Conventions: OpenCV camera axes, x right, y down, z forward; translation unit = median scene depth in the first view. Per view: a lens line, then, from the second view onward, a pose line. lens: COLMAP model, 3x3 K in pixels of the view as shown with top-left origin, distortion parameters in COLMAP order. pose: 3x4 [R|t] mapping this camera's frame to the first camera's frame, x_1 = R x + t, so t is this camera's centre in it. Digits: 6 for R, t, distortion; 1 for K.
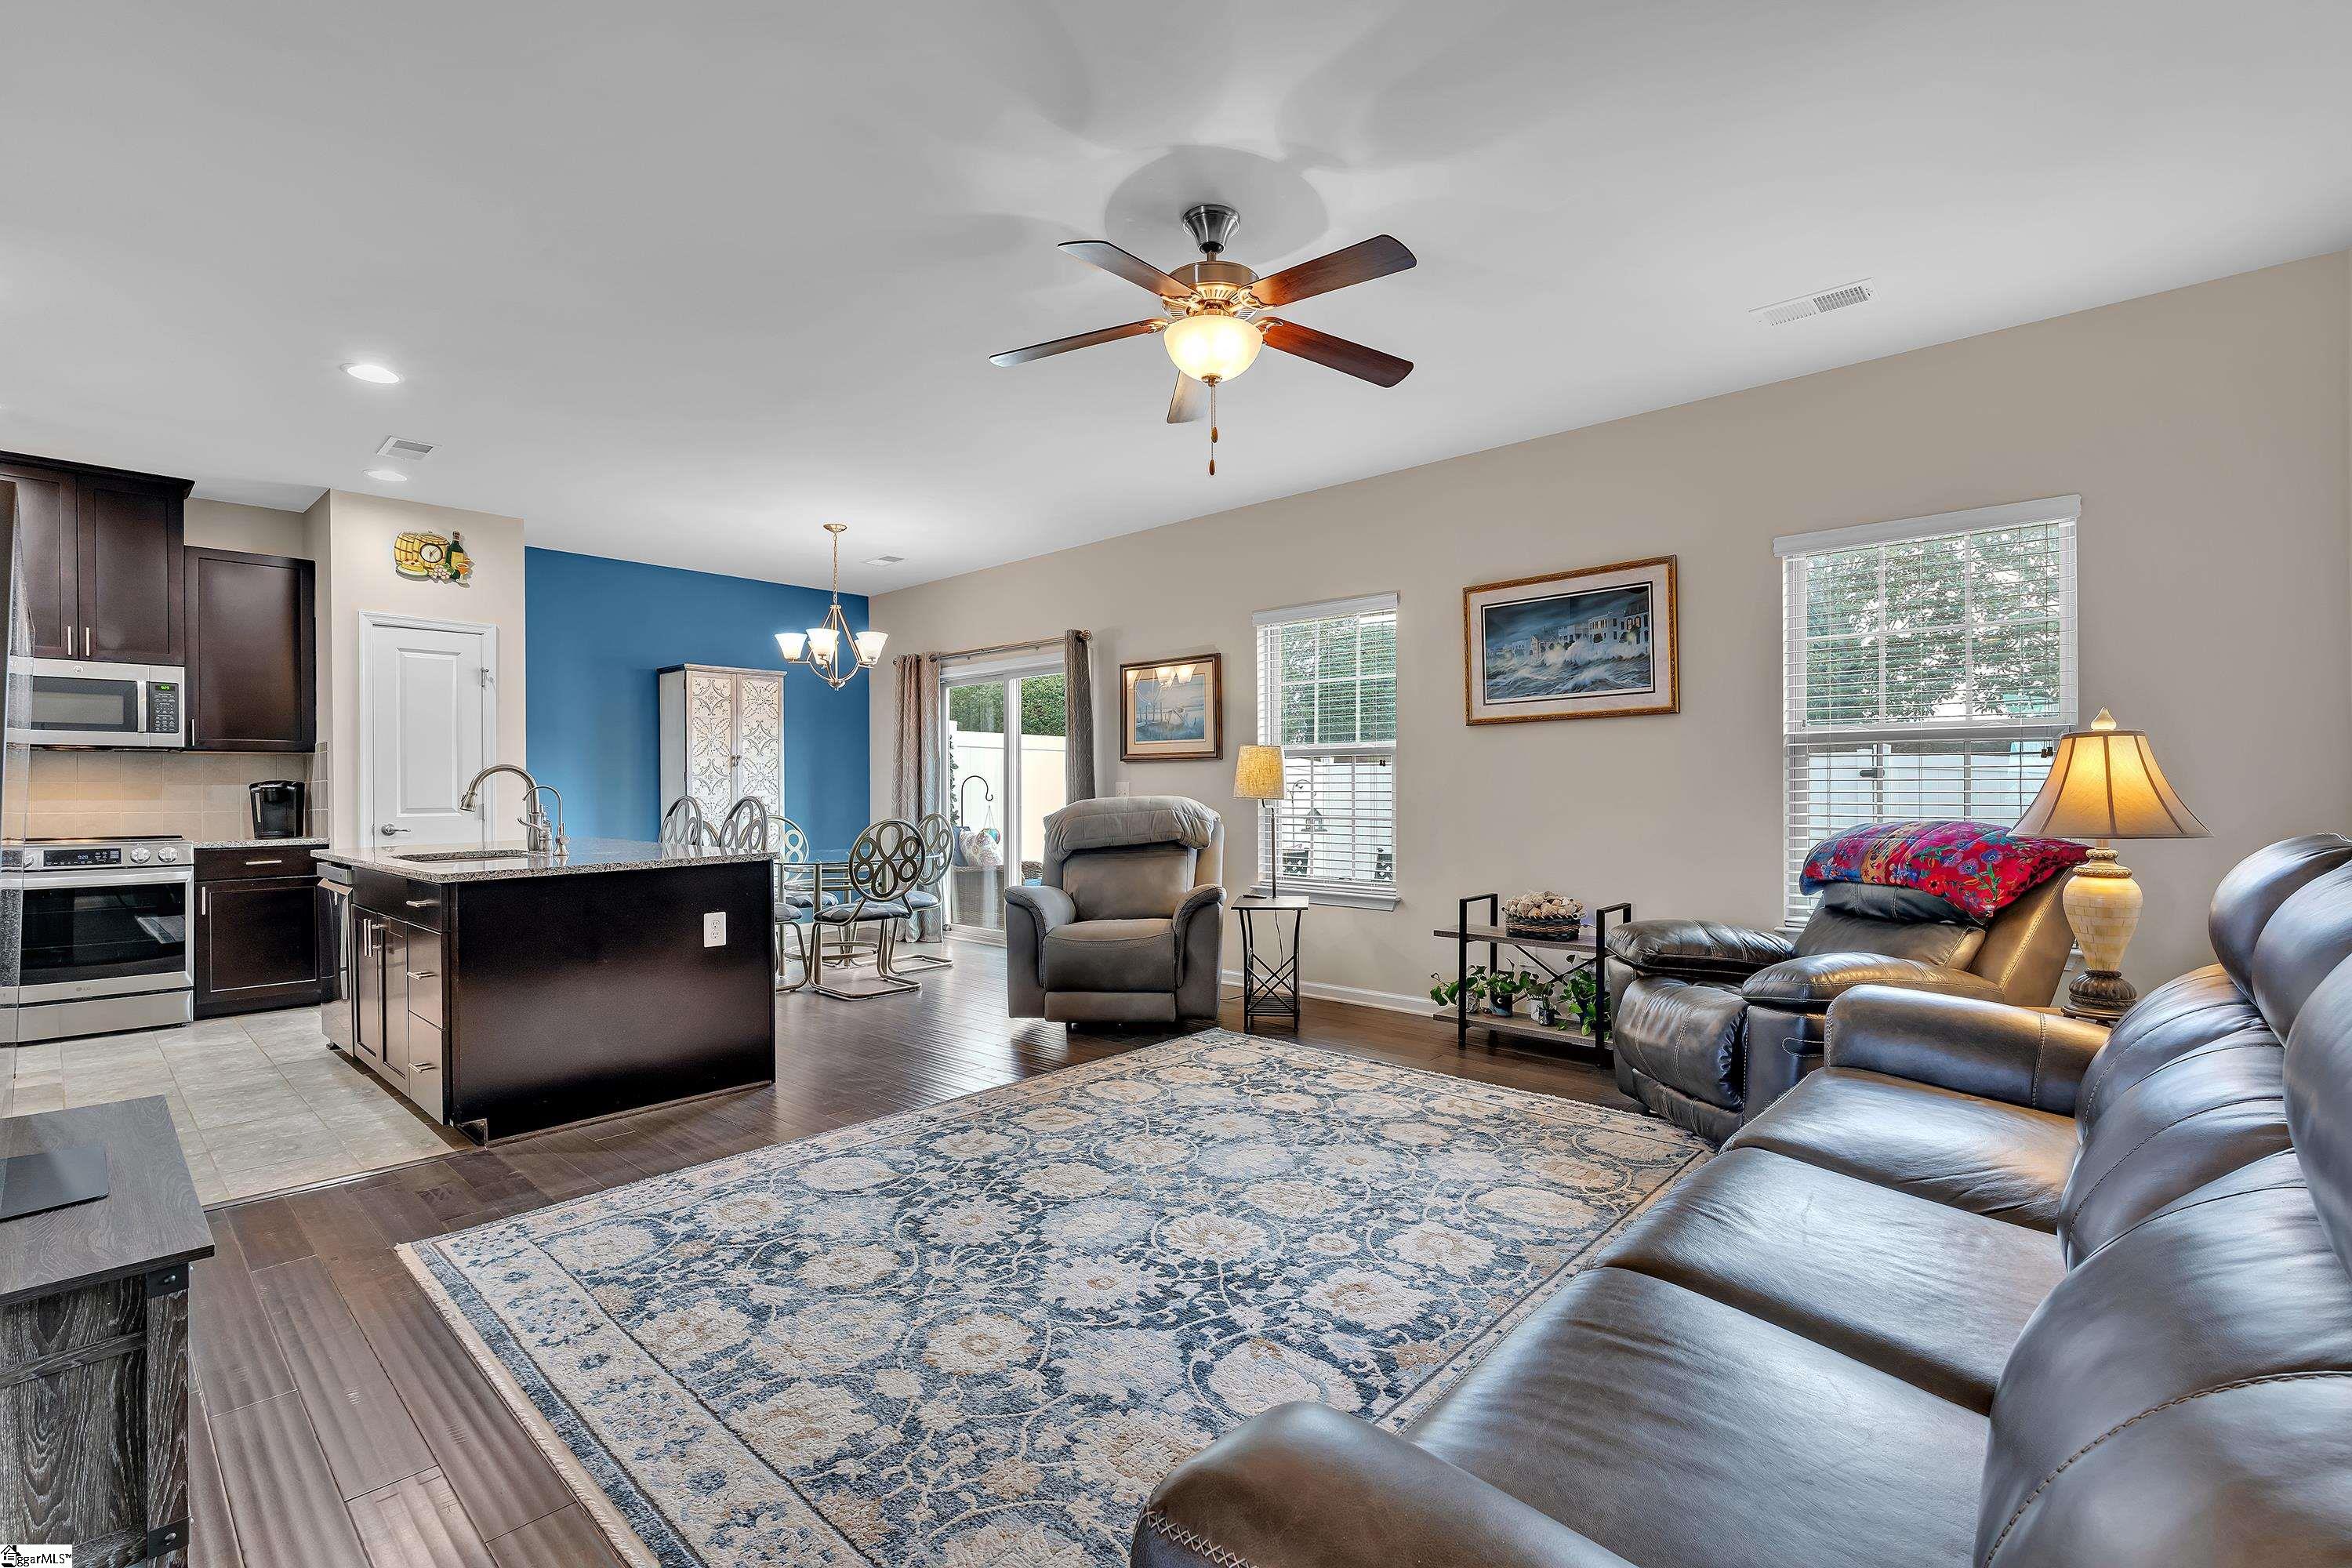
lens RADIAL K [[1040.0, 0, 1166.1], [0, 1040.0, 785.6], [0, 0, 1]] dist [-0.003858, -0.000018]
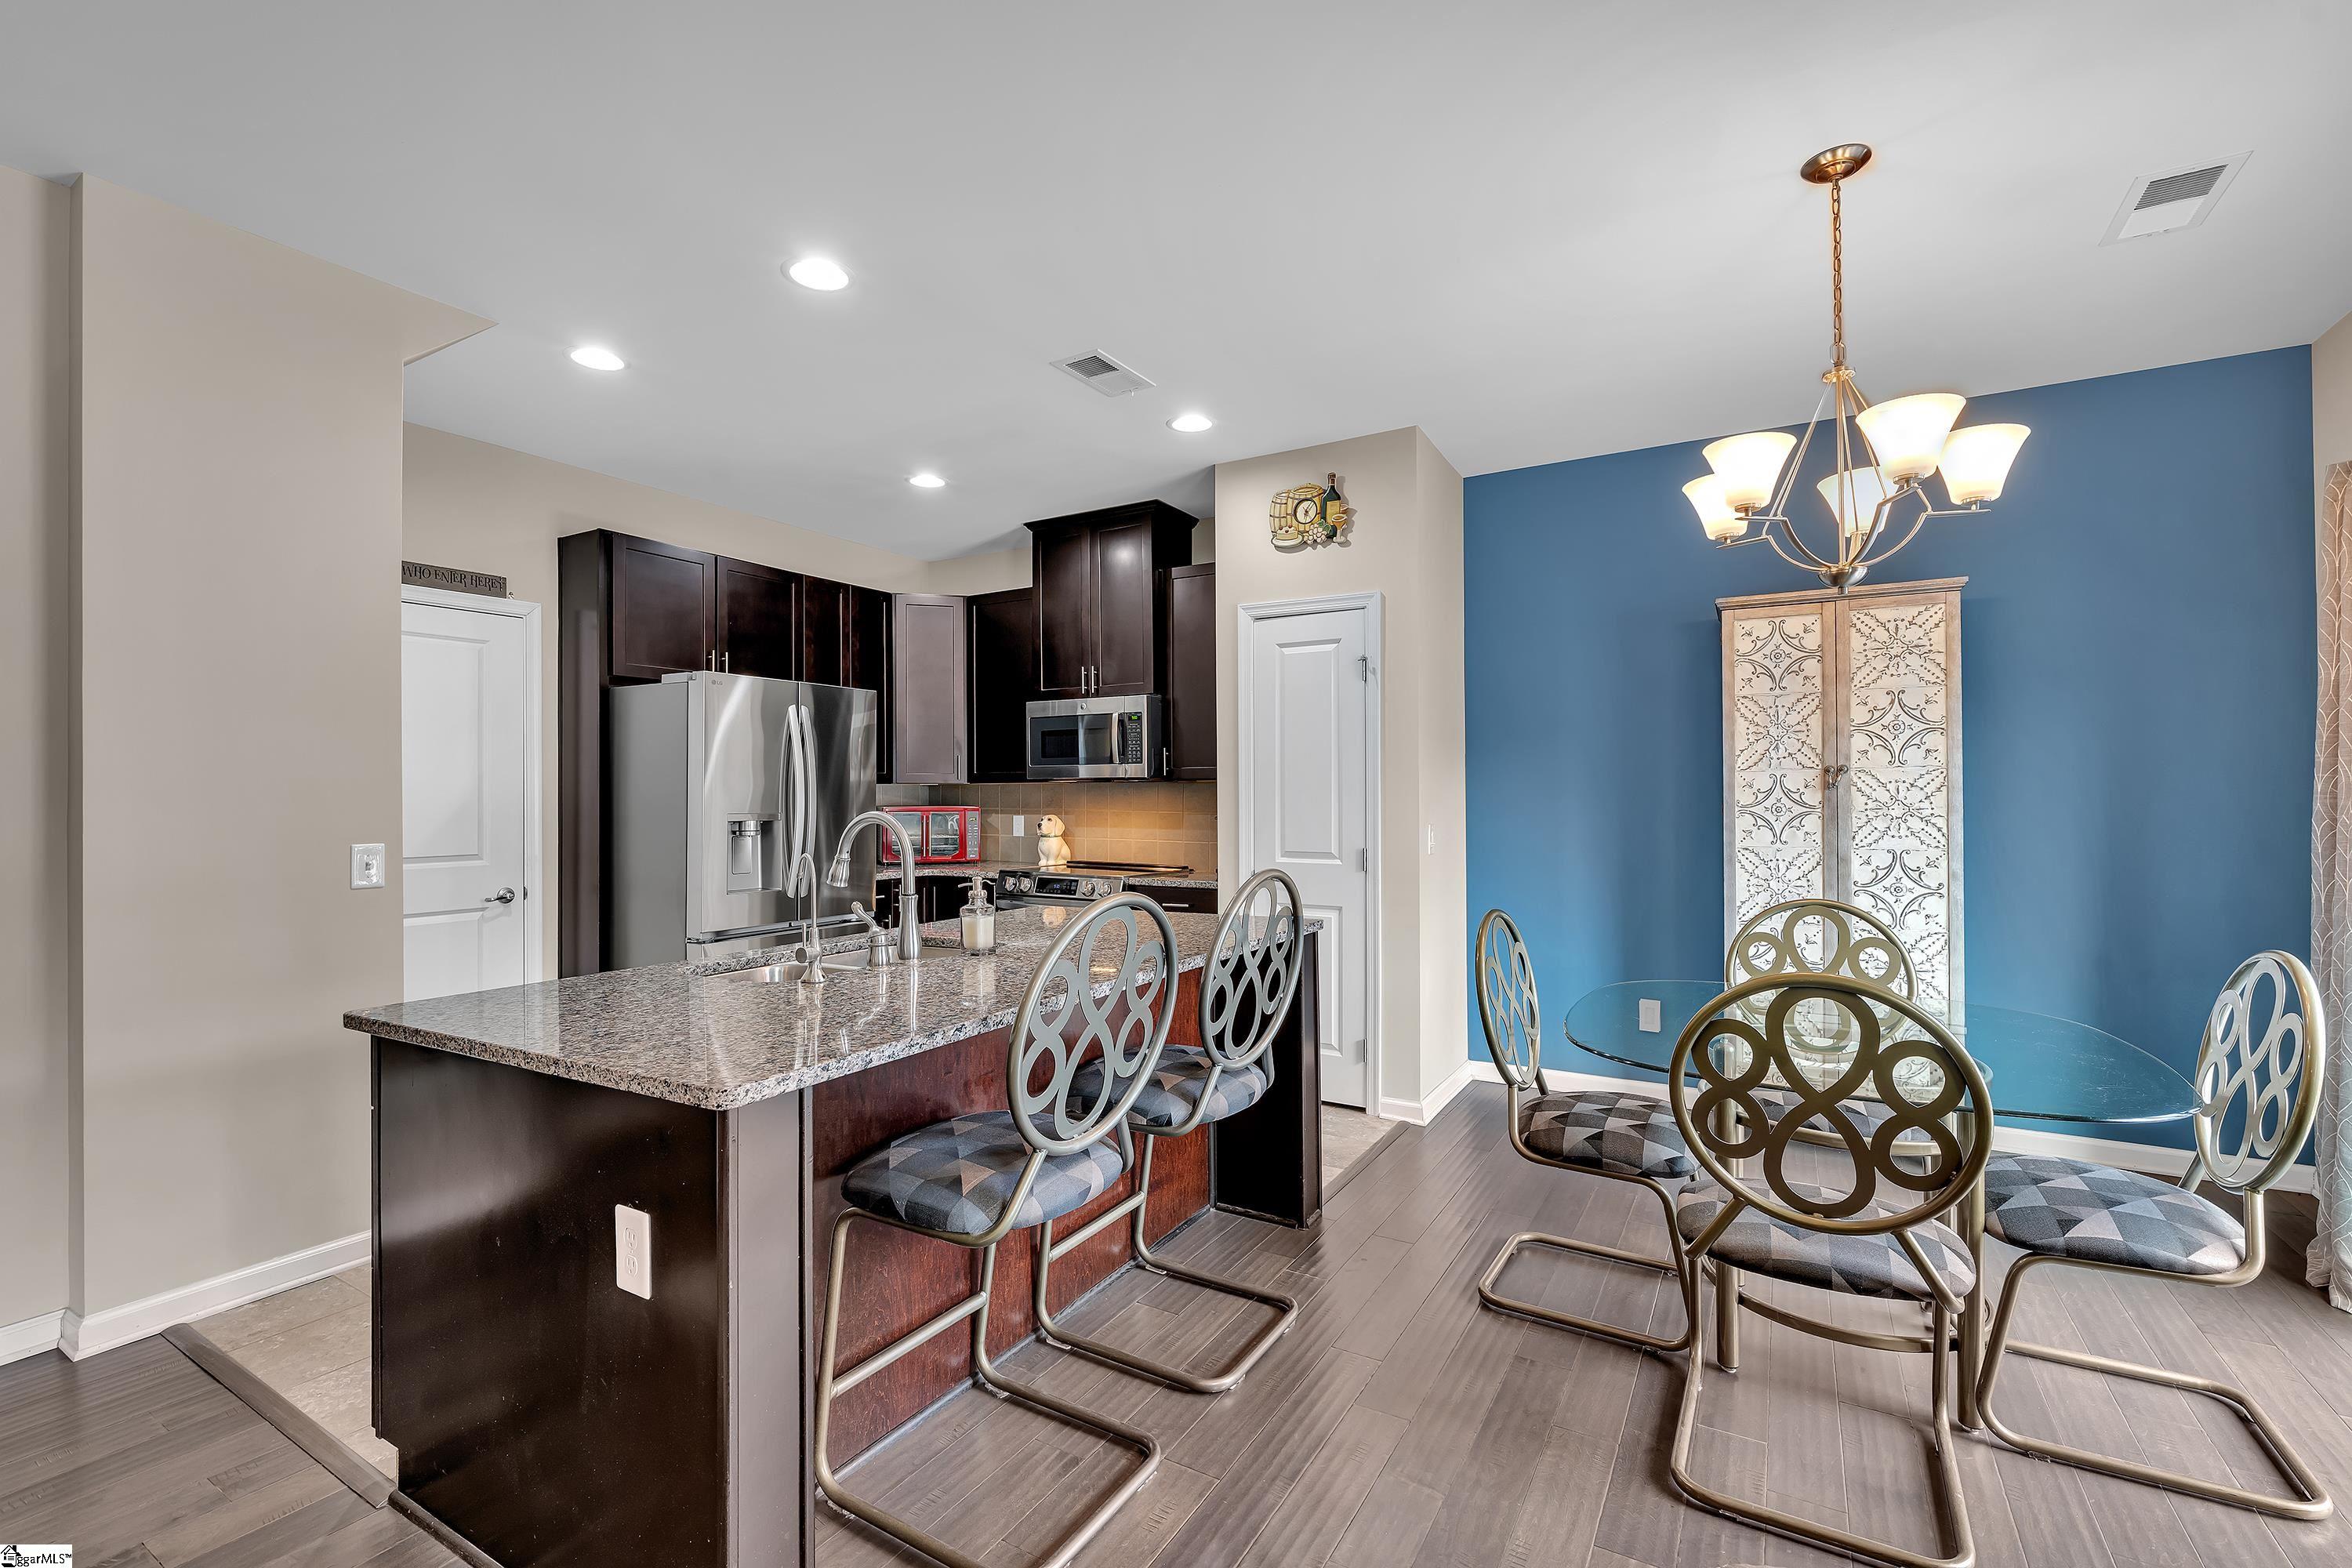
lens RADIAL K [[1018.8, 0, 1208.7], [0, 1018.8, 785.7], [0, 0, 1]] dist [-0.001043, -0.000038]
pose [[0.215996, -0.001724, -0.976393, -0.007491], [0.003034, 0.999995, -0.001095, -0.031902], [0.976390, -0.002726, 0.216000, 0.967375]]
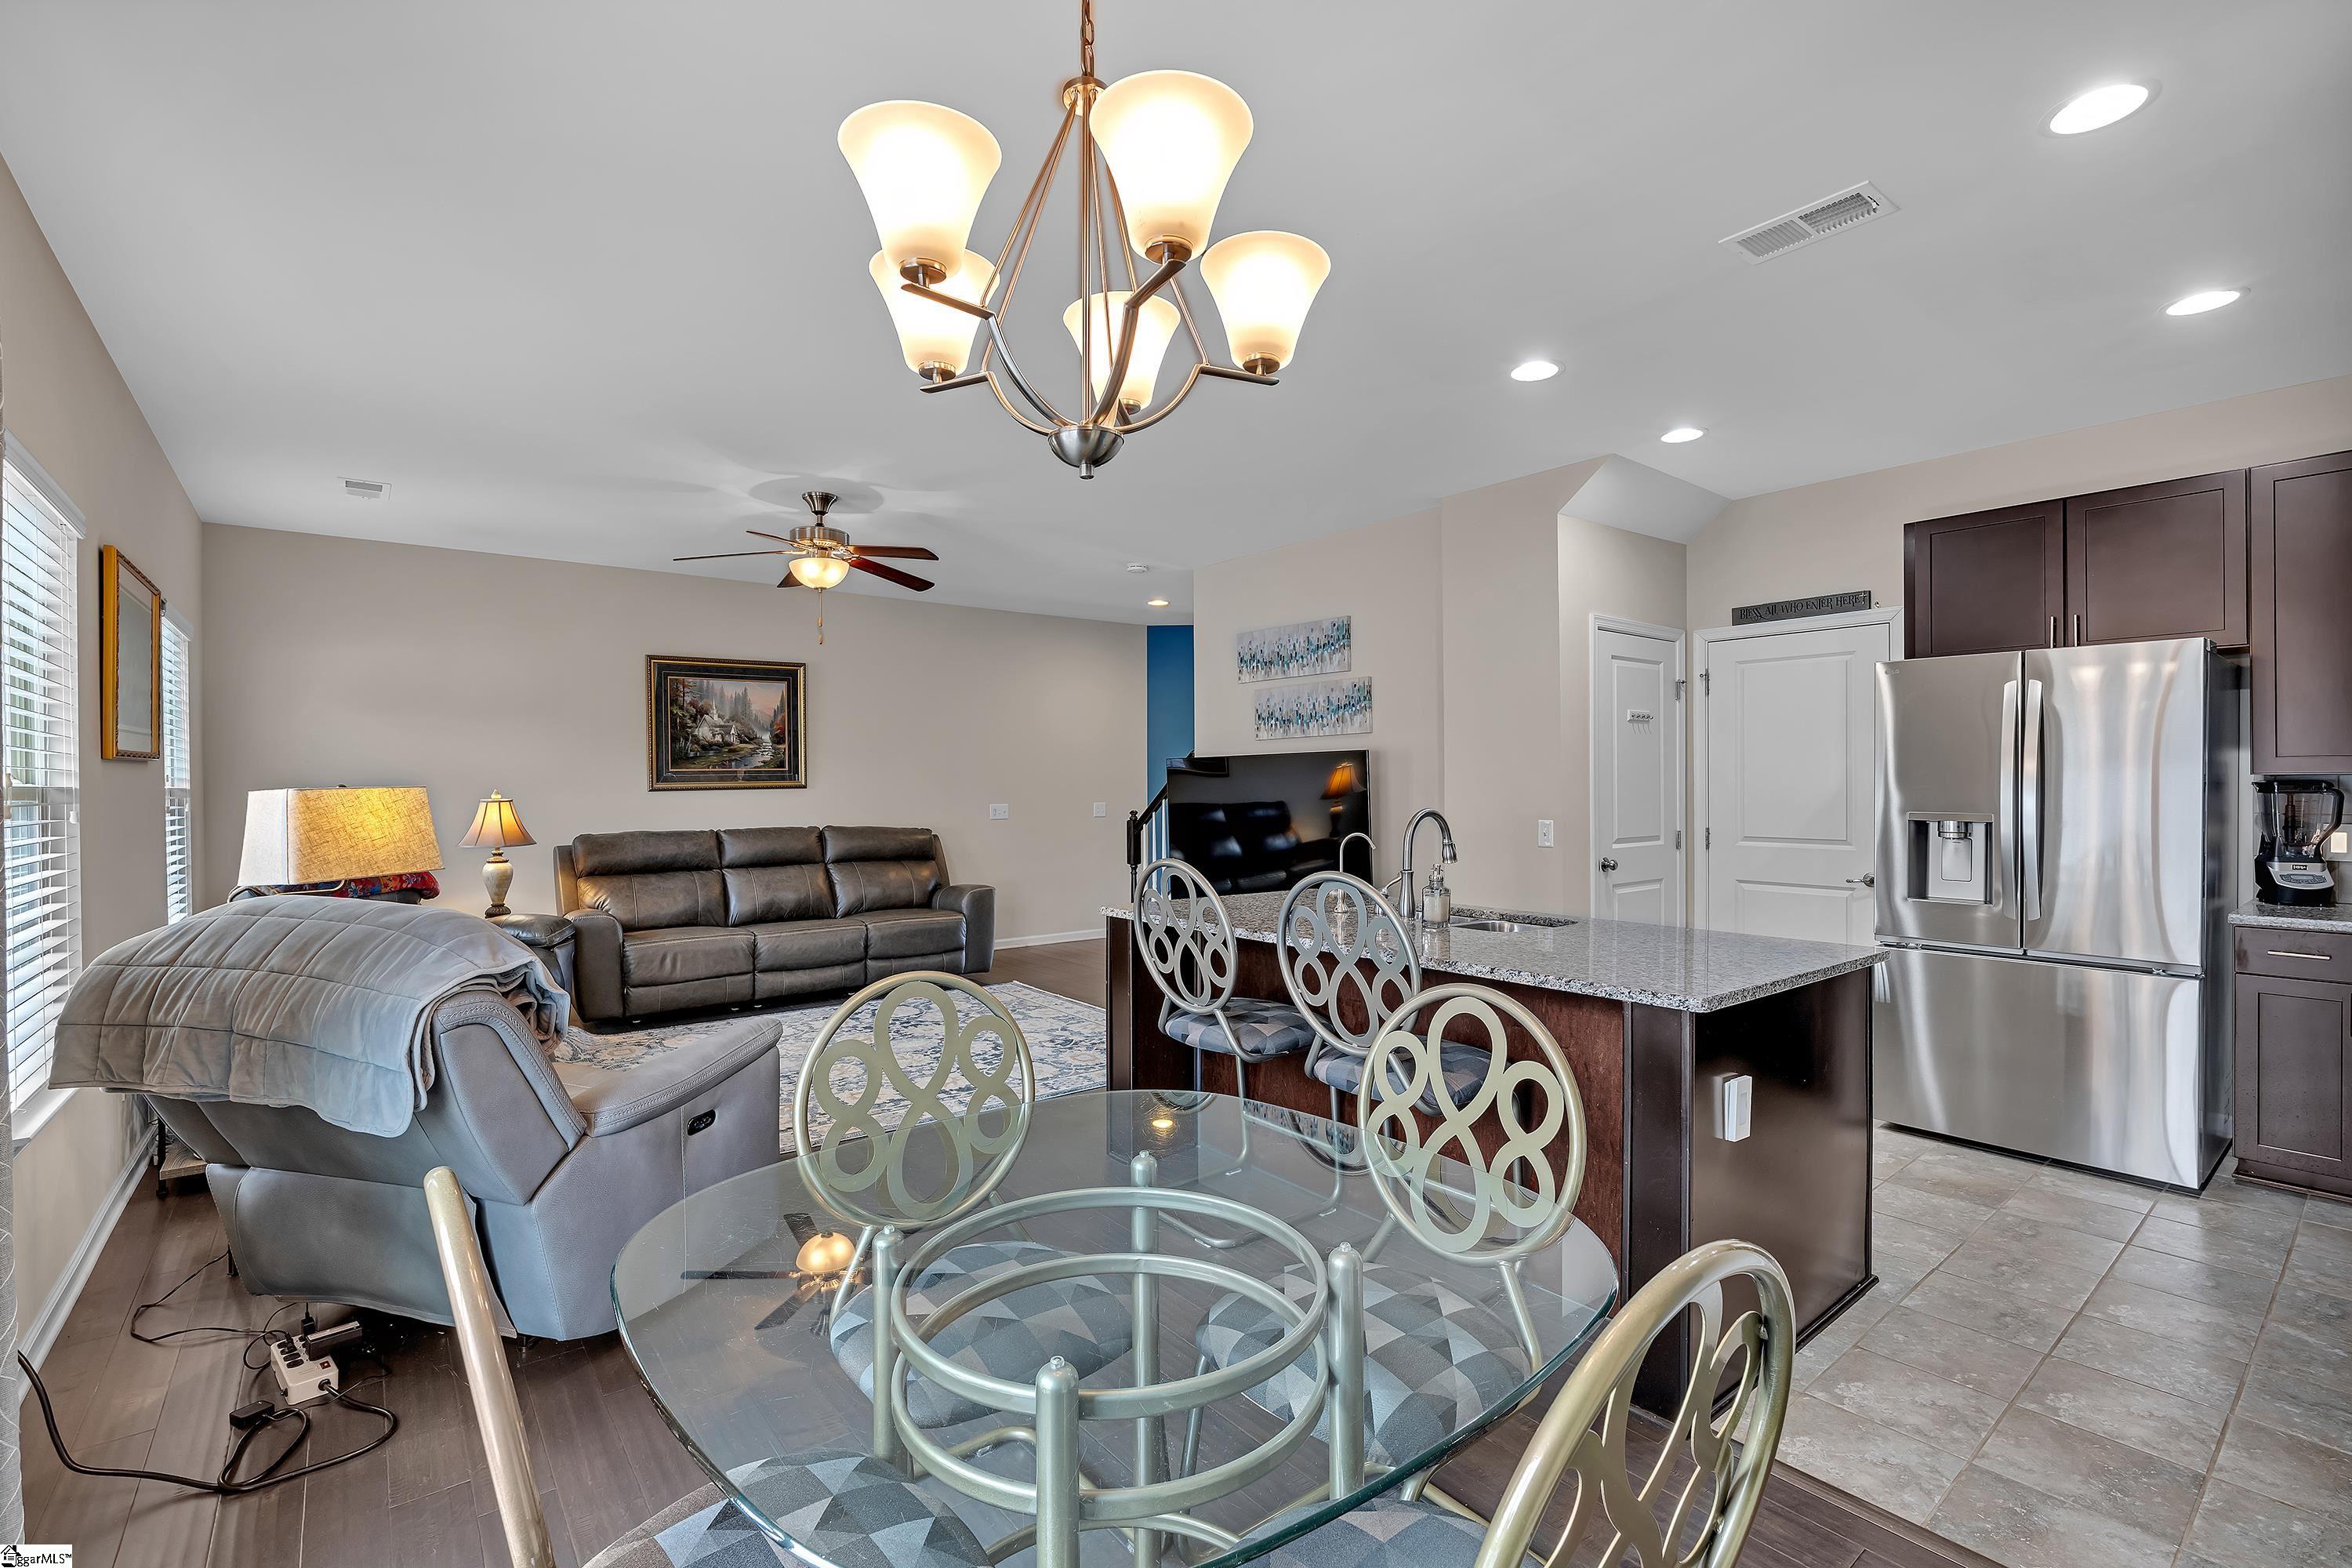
lens RADIAL K [[1059.2, 0, 1176.0], [0, 1059.2, 784.0], [0, 0, 1]] dist [-0.017317, -0.000042]
pose [[-0.984315, 0.010900, 0.176081, -0.550548], [0.010980, 0.999940, -0.000518, -0.039810], [-0.176076, 0.001423, -0.984375, 1.716750]]
